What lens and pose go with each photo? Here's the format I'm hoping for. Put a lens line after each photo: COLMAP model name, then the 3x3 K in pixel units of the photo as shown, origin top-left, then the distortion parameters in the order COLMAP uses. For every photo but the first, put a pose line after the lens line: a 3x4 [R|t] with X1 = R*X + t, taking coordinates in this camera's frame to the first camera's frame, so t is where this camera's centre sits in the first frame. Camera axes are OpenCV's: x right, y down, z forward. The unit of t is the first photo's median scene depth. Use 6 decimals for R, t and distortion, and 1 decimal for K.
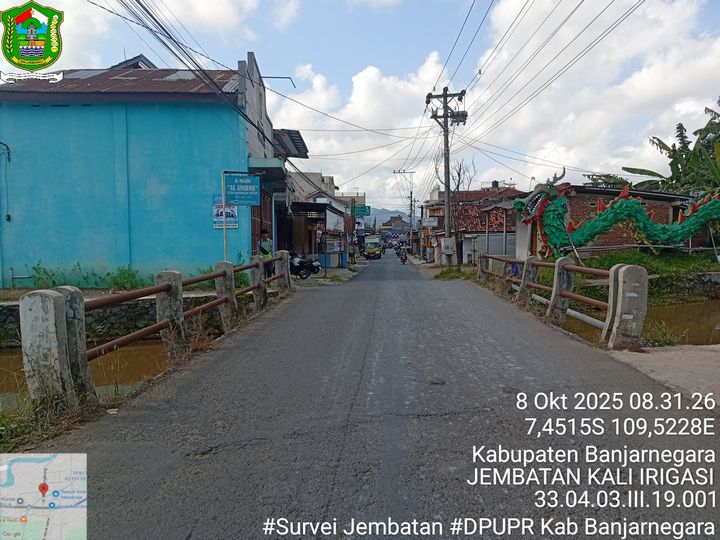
lens RADIAL K [[549.3, 0, 358.3], [0, 549.3, 275.0], [0, 0, 1]] dist [0.068575, -0.142563]
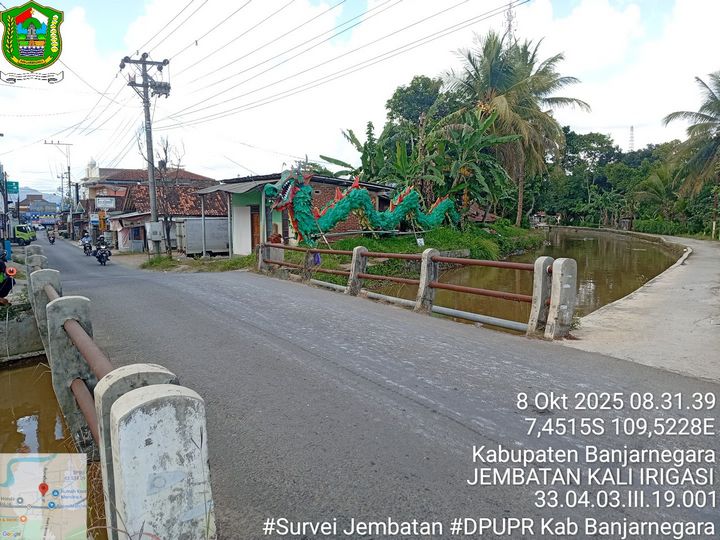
lens RADIAL K [[549.3, 0, 360.9], [0, 549.3, 271.2], [0, 0, 1]] dist [0.068575, -0.142563]
pose [[0.818983, -0.050367, 0.571602, -0.136237], [0.035939, 0.998687, 0.036506, -0.014667], [-0.572691, -0.009355, 0.819718, 0.112055]]
